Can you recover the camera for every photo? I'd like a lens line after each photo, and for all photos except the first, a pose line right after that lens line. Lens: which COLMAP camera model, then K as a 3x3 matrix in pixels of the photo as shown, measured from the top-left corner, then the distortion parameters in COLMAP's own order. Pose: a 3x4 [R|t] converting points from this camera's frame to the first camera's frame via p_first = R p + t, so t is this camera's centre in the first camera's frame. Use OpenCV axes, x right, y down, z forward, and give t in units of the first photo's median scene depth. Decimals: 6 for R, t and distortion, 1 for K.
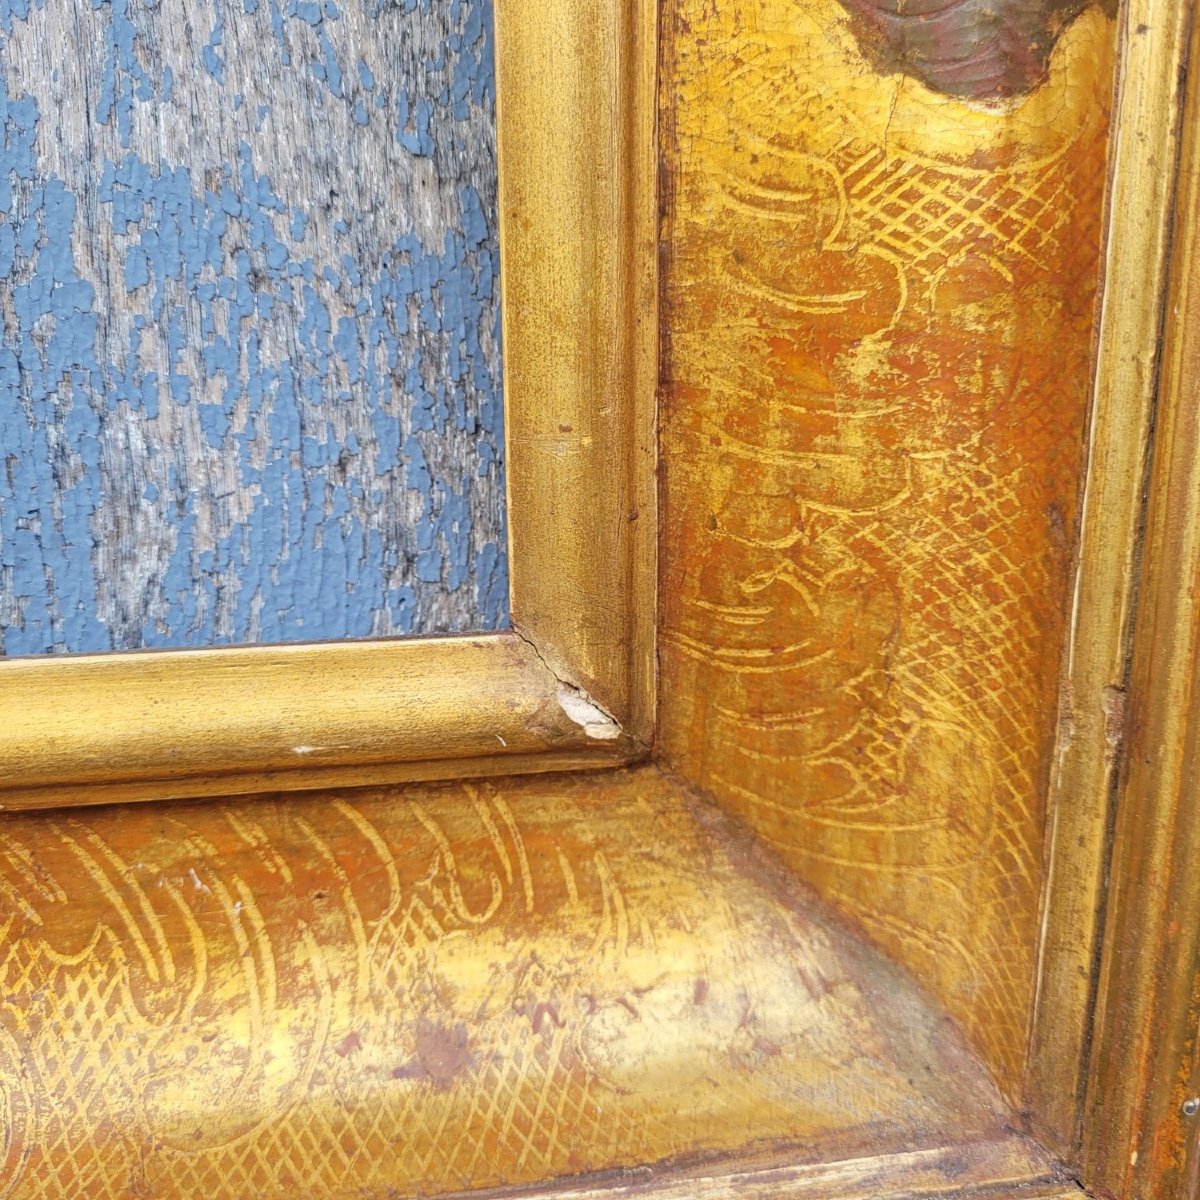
lens RADIAL K [[1252.5, 0, 599.7], [0, 1252.5, 604.6], [0, 0, 1]] dist [0.018835, 0.000000]
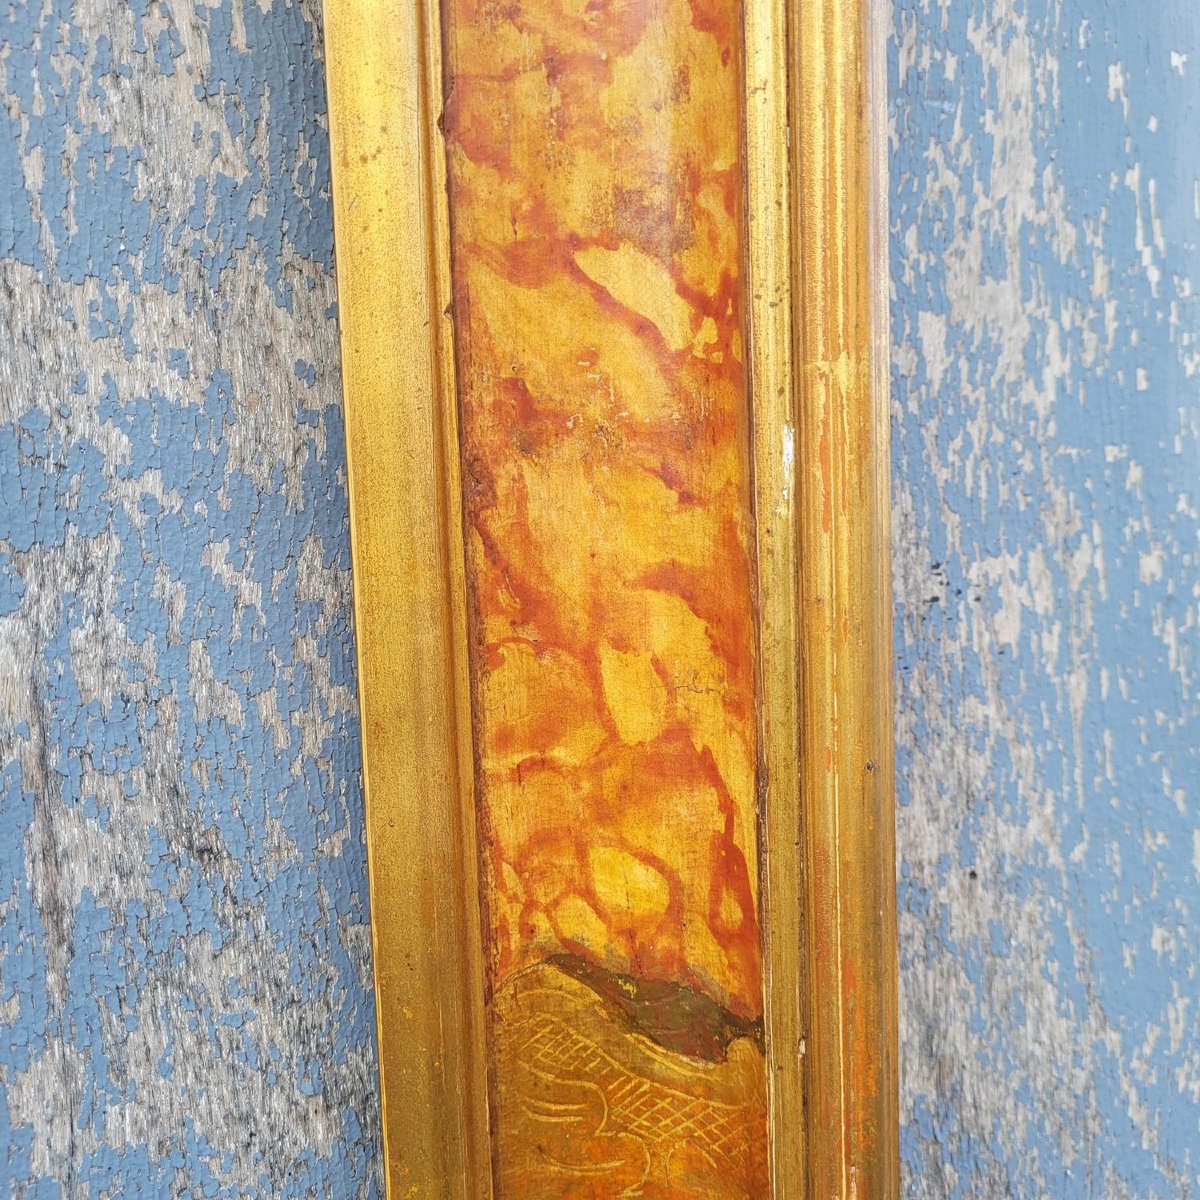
lens RADIAL K [[1252.5, 0, 596.3], [0, 1252.5, 597.1], [0, 0, 1]] dist [0.018835, 0.000000]
pose [[0.959875, -0.052896, 0.275393, -0.202861], [0.087632, 0.989447, -0.115389, -0.741369], [-0.266383, 0.134892, 0.954382, -0.536576]]
